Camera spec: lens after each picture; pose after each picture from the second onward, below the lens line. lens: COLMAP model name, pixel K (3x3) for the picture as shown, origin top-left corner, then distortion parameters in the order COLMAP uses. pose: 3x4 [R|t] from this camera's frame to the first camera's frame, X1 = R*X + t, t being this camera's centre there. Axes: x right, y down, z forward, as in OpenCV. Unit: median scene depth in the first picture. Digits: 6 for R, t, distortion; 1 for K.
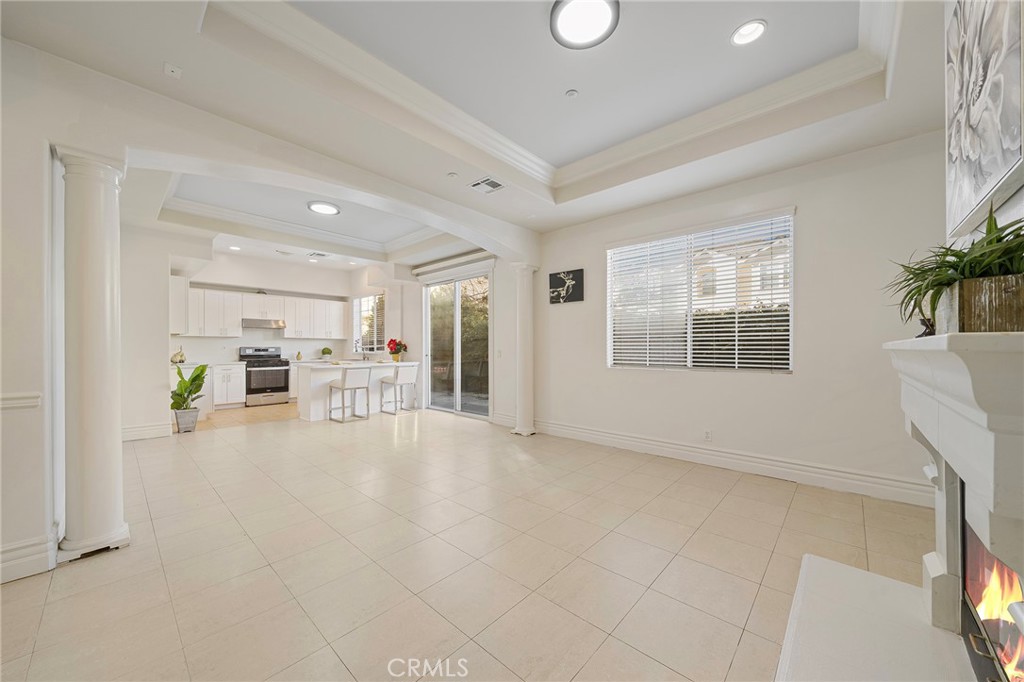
lens RADIAL K [[356.5, 0, 500.9], [0, 356.5, 349.8], [0, 0, 1]] dist [-0.000230, -0.000311]
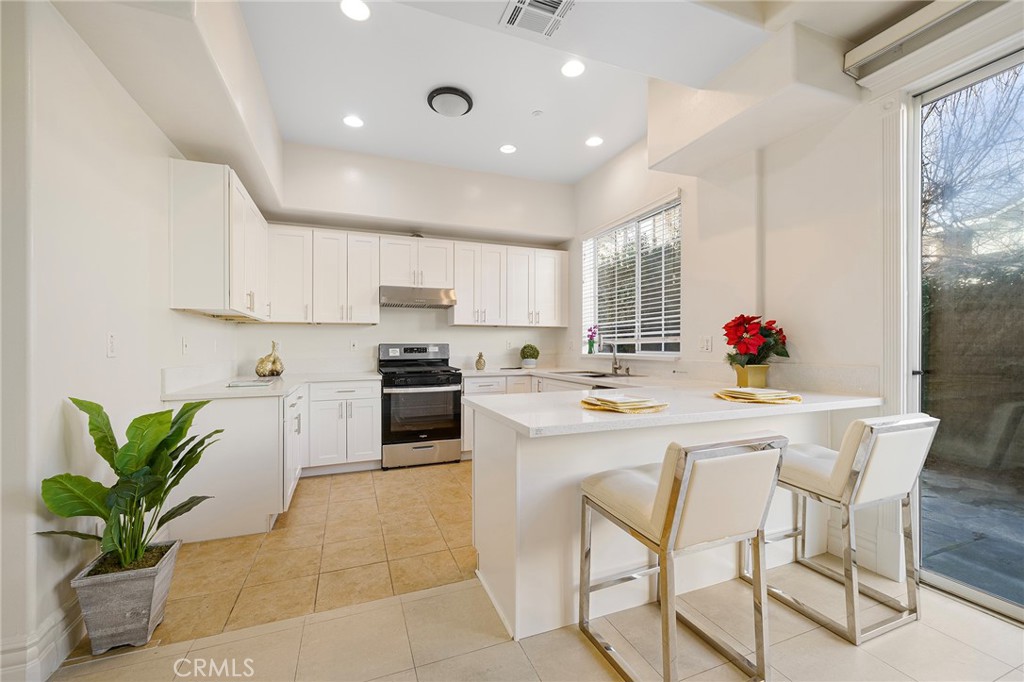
lens RADIAL K [[421.4, 0, 513.3], [0, 421.4, 346.9], [0, 0, 1]] dist [0.013105, 0.000568]
pose [[0.902486, -0.001600, -0.430715, -0.293323], [0.001105, 0.999998, -0.001399, -0.002551], [0.430717, 0.000787, 0.902487, 0.528132]]
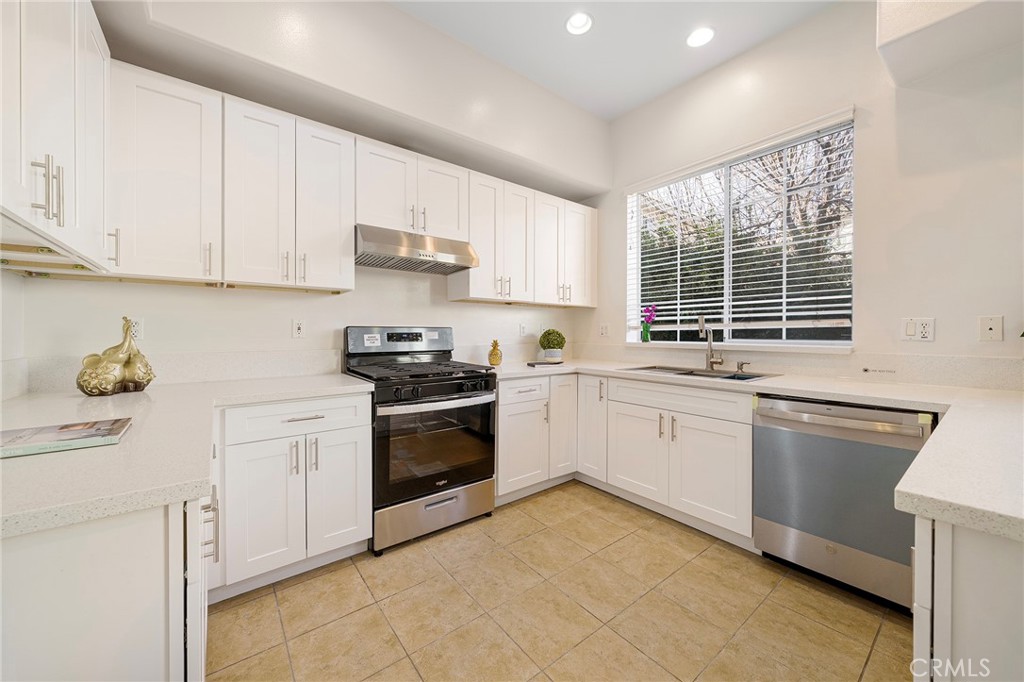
lens RADIAL K [[383.2, 0, 513.3], [0, 383.2, 336.3], [0, 0, 1]] dist [-0.001562, -0.000291]
pose [[0.988317, 0.005161, -0.152323, -0.531553], [-0.004331, 0.999974, 0.005781, -0.001740], [0.152349, -0.005054, 0.988314, 0.688399]]
